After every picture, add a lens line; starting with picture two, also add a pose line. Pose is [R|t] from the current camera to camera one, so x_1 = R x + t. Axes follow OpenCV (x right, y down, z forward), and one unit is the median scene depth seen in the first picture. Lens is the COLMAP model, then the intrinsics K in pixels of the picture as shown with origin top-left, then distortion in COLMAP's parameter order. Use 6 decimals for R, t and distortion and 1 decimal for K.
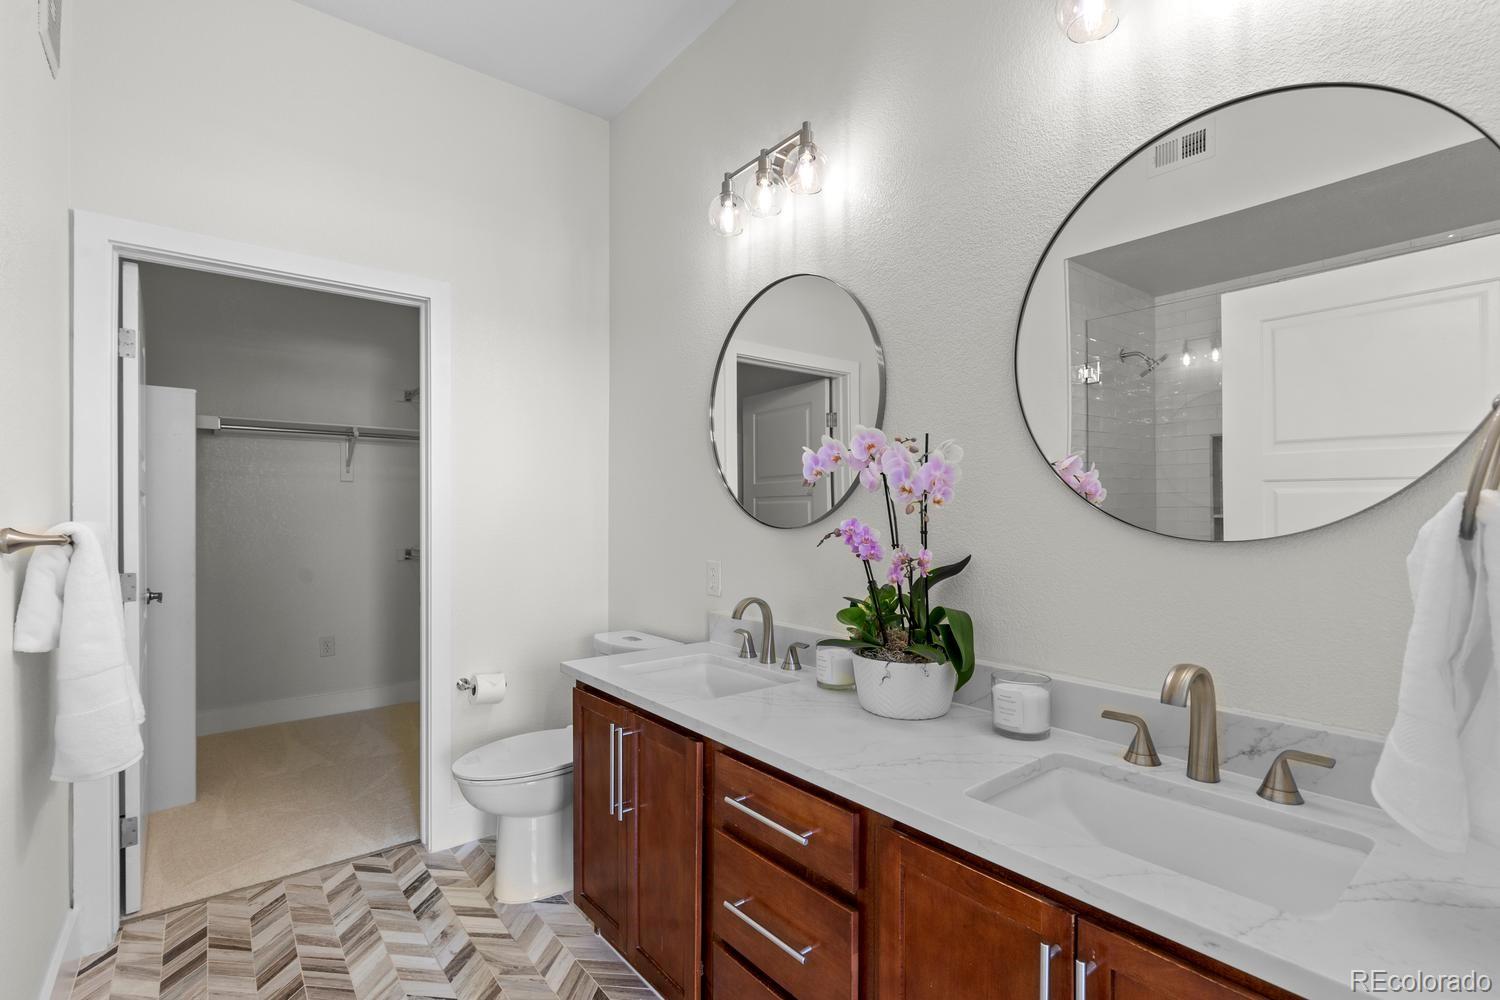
lens RADIAL K [[679.1, 0, 754.8], [0, 679.1, 503.7], [0, 0, 1]] dist [0.003978, -0.002286]
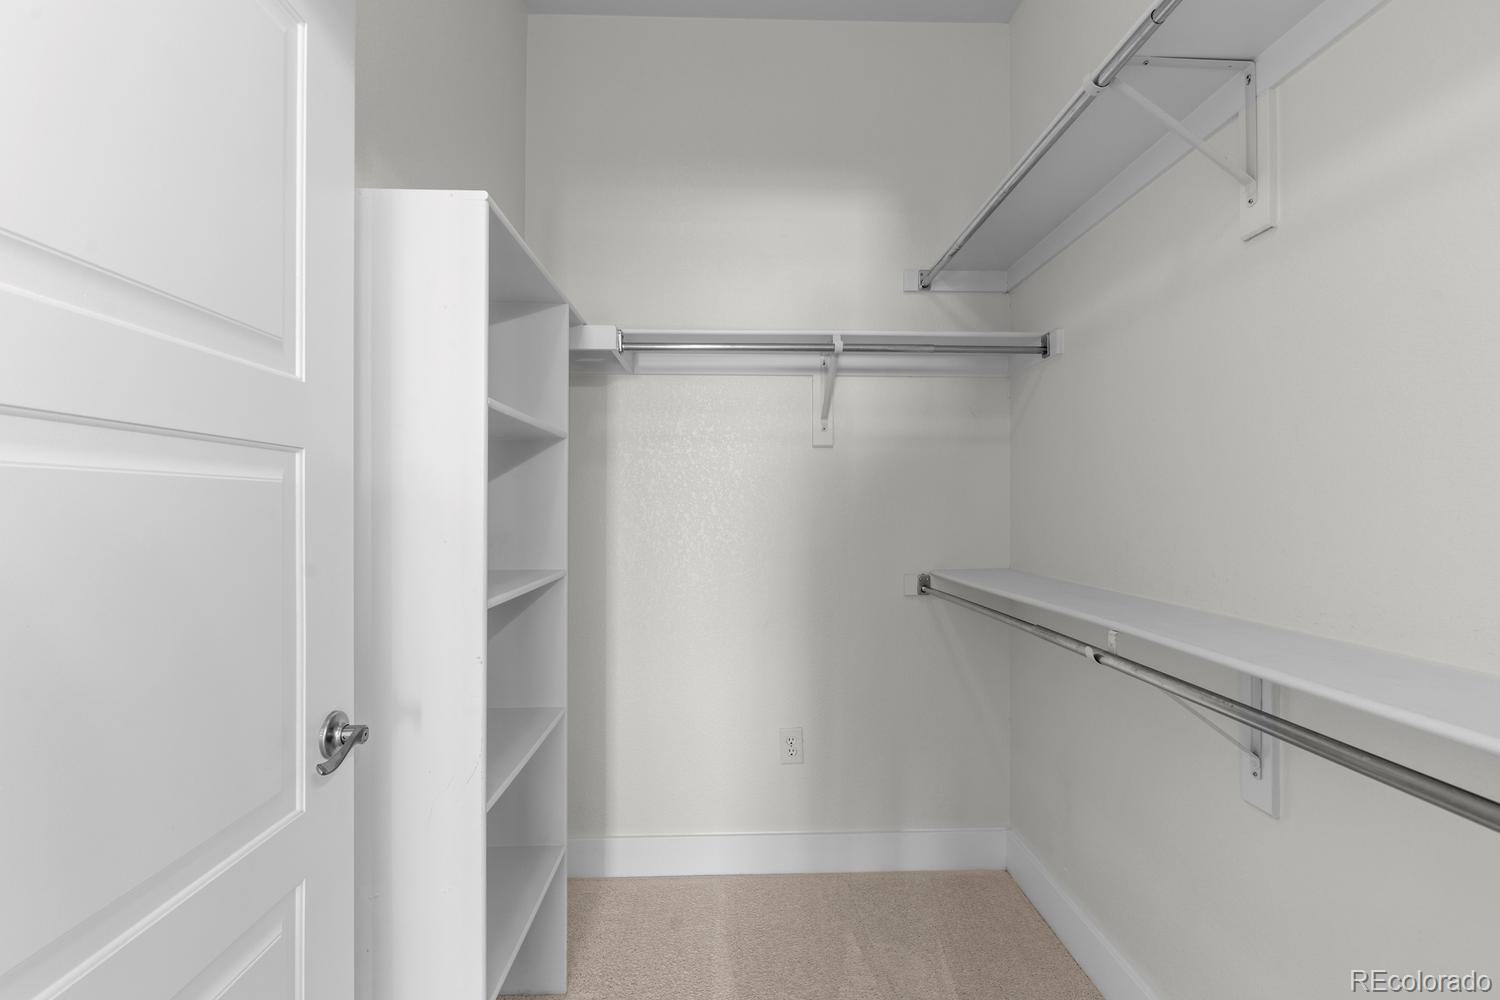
lens RADIAL K [[679.1, 0, 750.5], [0, 679.1, 498.9], [0, 0, 1]] dist [0.003978, -0.002286]
pose [[0.792682, 0.001279, -0.609634, -0.325203], [0.001994, 0.999987, 0.004691, 0.006041], [0.609632, -0.004934, 0.792669, 0.551360]]
